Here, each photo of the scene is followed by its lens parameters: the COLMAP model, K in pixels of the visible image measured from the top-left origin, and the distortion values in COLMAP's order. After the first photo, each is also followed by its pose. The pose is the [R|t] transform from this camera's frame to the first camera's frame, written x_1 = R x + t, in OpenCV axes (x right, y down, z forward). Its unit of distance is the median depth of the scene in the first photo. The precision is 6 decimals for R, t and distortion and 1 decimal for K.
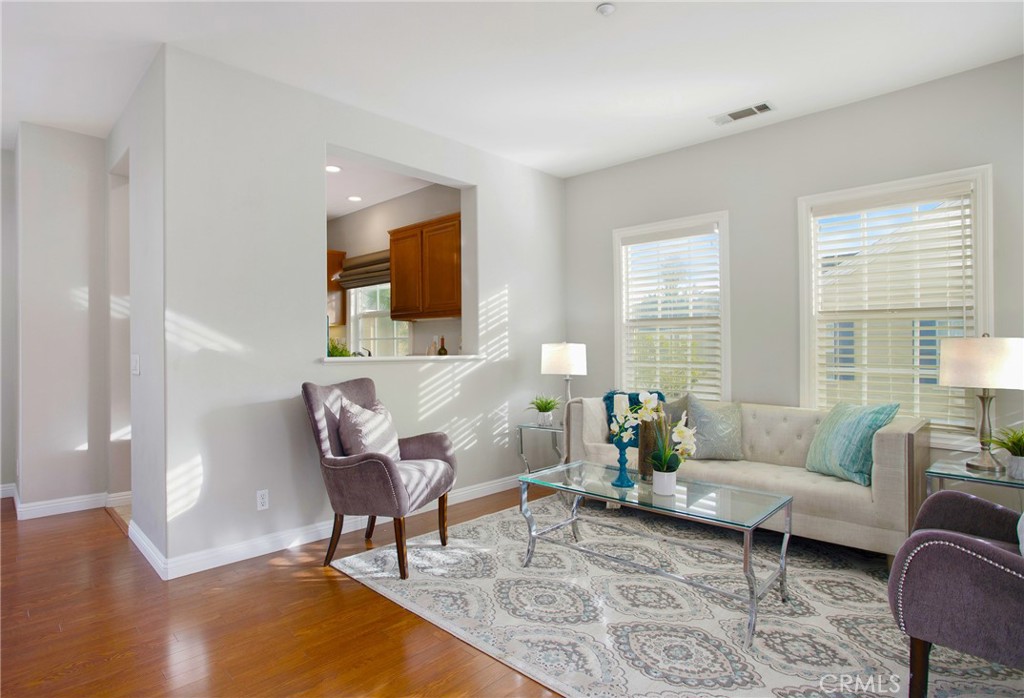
lens RADIAL K [[550.9, 0, 512.0], [0, 550.9, 349.0], [0, 0, 1]] dist [-0.104590, -0.000051]
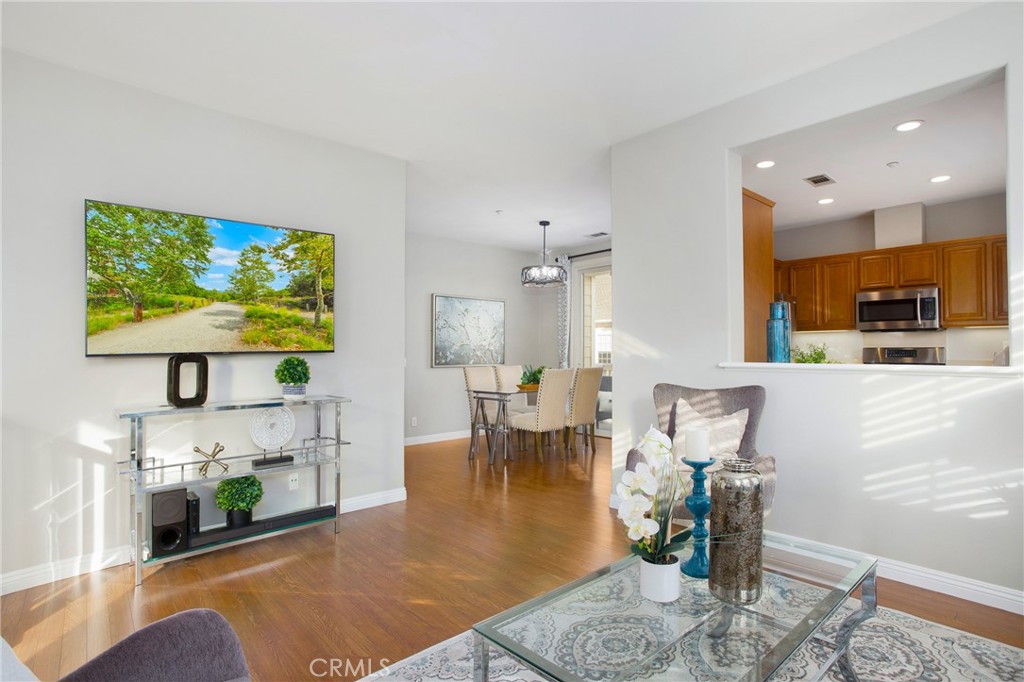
lens RADIAL K [[510.0, 0, 512.0], [0, 510.0, 341.0], [0, 0, 1]] dist [0.000113, 0.000157]
pose [[-0.069425, -0.007780, -0.997557, 0.579508], [0.018156, 0.999794, -0.009061, -0.022959], [0.997422, -0.018741, -0.069270, 0.559342]]
